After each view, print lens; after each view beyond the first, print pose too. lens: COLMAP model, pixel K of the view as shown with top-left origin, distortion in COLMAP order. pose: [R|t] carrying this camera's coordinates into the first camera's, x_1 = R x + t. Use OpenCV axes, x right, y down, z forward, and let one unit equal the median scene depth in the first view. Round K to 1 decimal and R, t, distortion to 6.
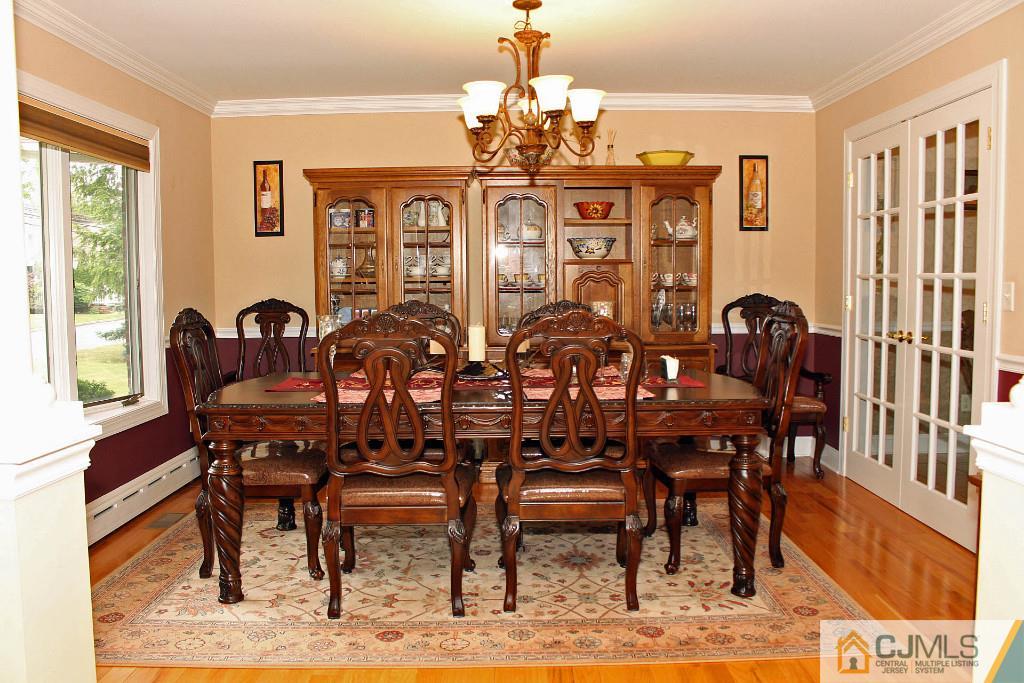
lens RADIAL K [[834.5, 0, 514.4], [0, 834.5, 339.0], [0, 0, 1]] dist [-0.181820, 0.162177]
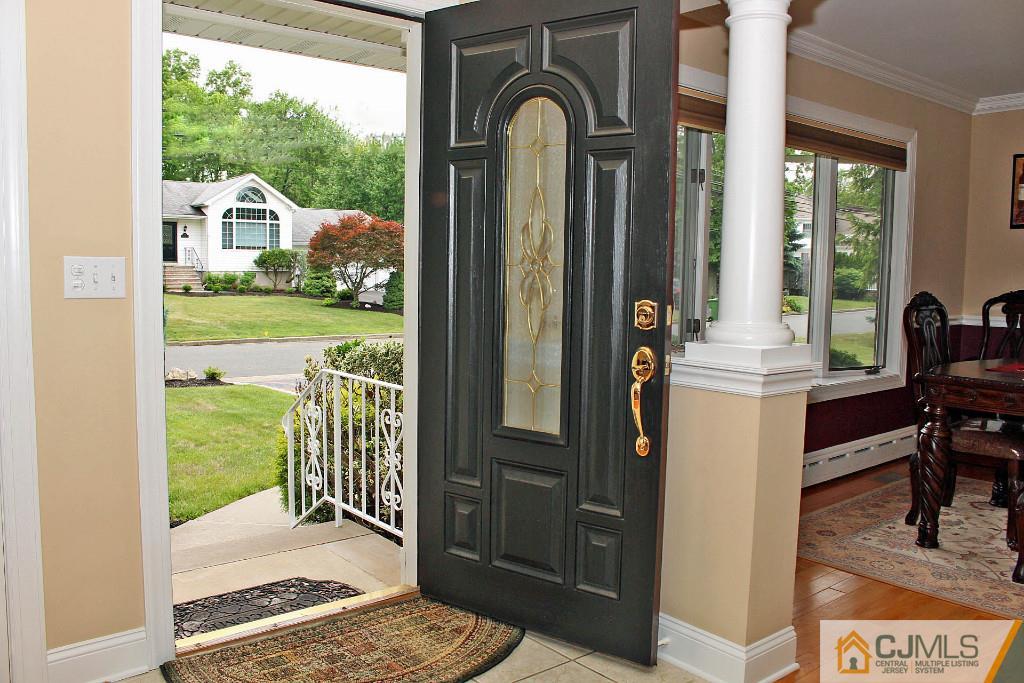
lens RADIAL K [[834.5, 0, 514.4], [0, 834.5, 339.0], [0, 0, 1]] dist [-0.181820, 0.162177]
pose [[0.624306, 0.086962, -0.776324, 0.122018], [-0.076955, 0.995797, 0.049660, 0.016074], [0.777380, 0.028739, 0.628374, -0.157783]]
